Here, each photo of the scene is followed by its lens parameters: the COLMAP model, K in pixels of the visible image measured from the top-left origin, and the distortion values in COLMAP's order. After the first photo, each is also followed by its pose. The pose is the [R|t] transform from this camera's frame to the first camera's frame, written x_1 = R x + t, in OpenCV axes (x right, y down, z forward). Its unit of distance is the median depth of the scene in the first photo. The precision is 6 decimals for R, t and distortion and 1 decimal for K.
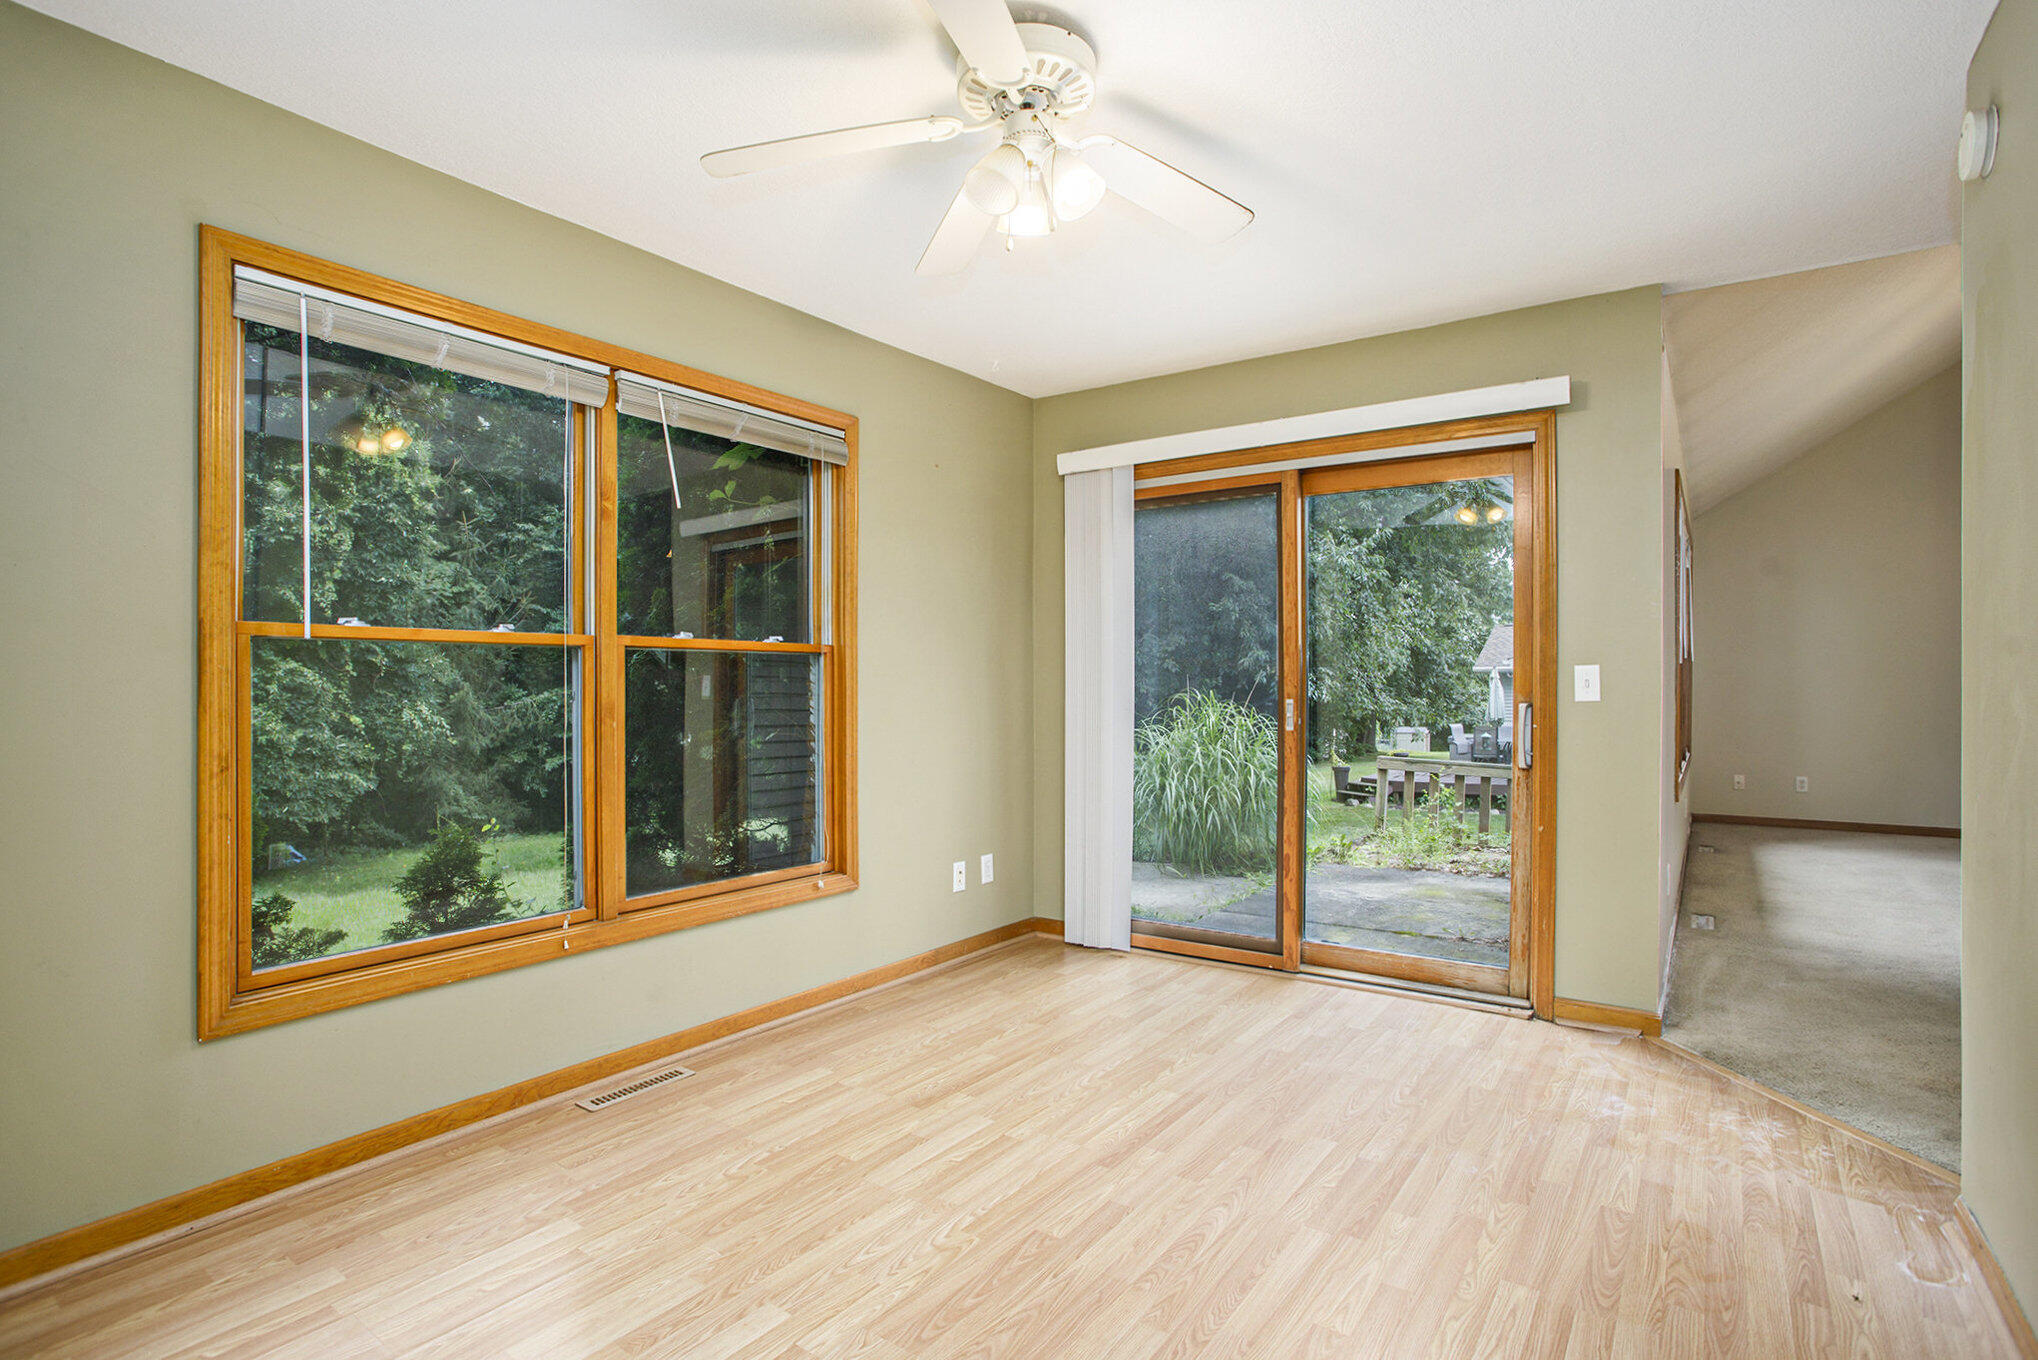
lens RADIAL K [[1015.6, 0, 1010.2], [0, 1015.6, 679.8], [0, 0, 1]] dist [-0.040908, 0.007845]
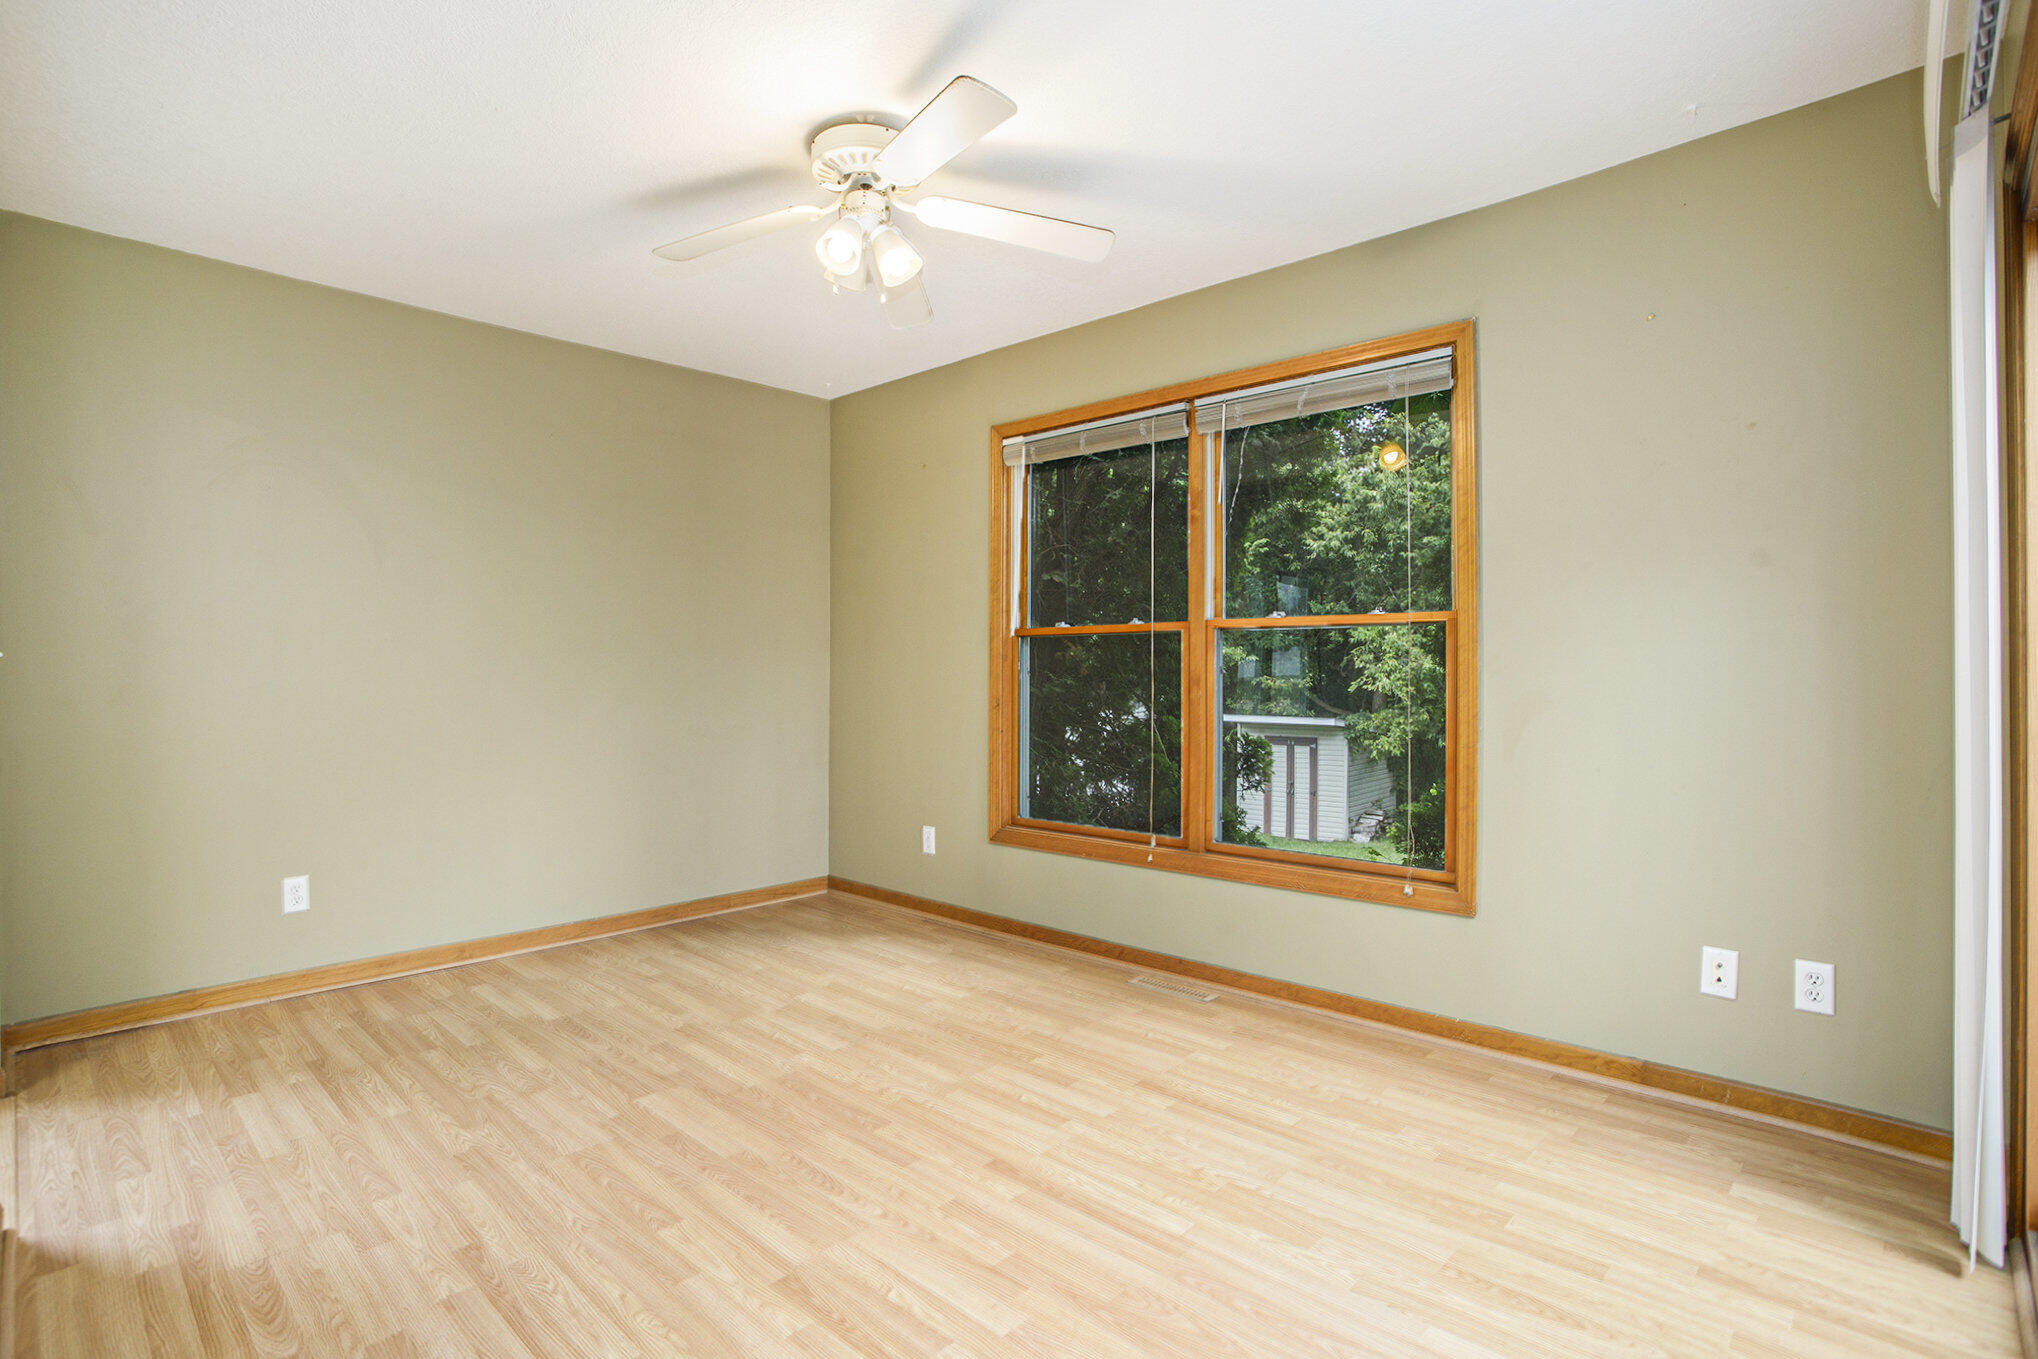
lens RADIAL K [[1015.6, 0, 1012.3], [0, 1015.6, 684.5], [0, 0, 1]] dist [-0.040908, 0.007845]
pose [[-0.139148, 0.020701, -0.990055, 0.852822], [0.013699, 0.999726, 0.018978, 0.006457], [0.990177, -0.010922, -0.139394, 0.954842]]
